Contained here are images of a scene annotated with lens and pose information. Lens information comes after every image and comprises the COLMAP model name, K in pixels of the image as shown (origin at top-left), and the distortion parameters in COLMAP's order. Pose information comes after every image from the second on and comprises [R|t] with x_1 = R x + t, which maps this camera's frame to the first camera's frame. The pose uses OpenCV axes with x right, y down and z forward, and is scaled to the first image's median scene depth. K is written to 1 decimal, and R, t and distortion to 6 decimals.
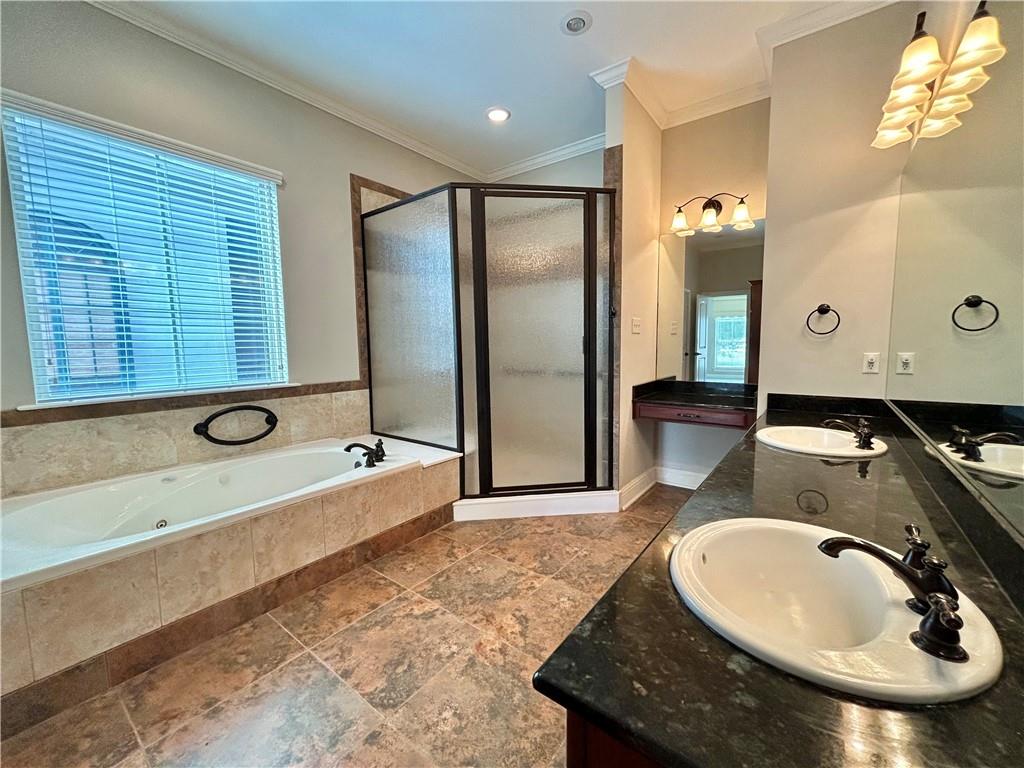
lens RADIAL K [[412.5, 0, 512.0], [0, 412.5, 384.0], [0, 0, 1]] dist [-0.010052, 0.006089]
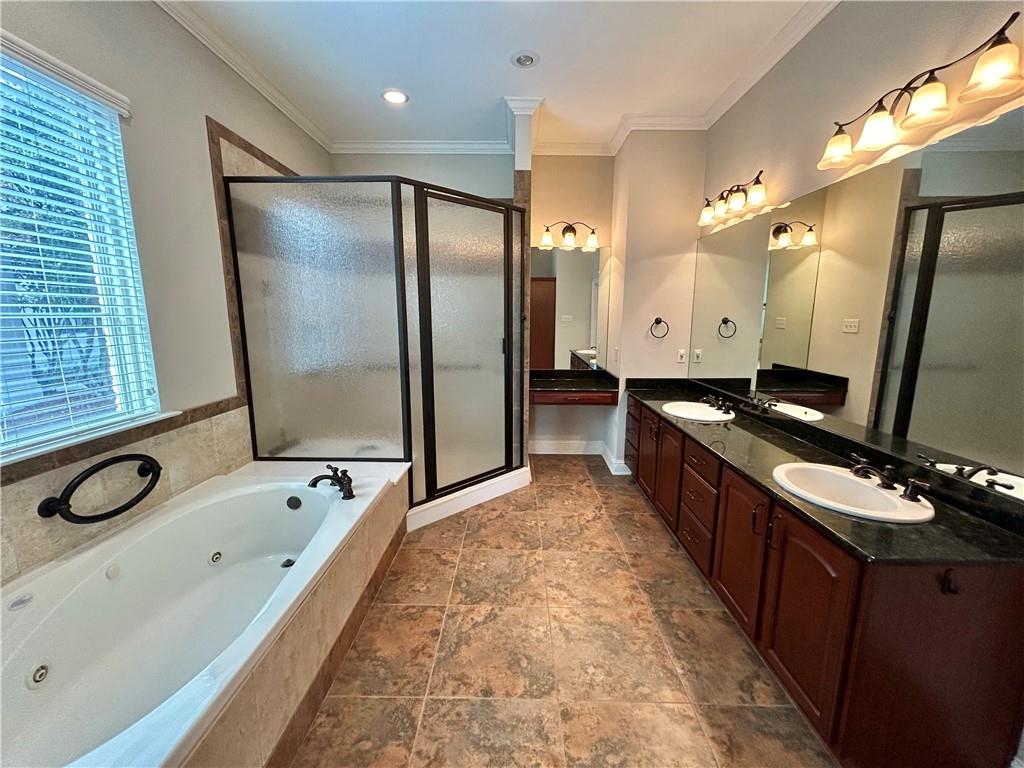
lens RADIAL K [[412.5, 0, 512.0], [0, 412.5, 384.0], [0, 0, 1]] dist [-0.010052, 0.006089]
pose [[0.800348, -0.085160, 0.593457, -0.500686], [0.046227, 0.995679, 0.080536, -0.084174], [-0.597752, -0.037023, 0.800826, 0.088100]]
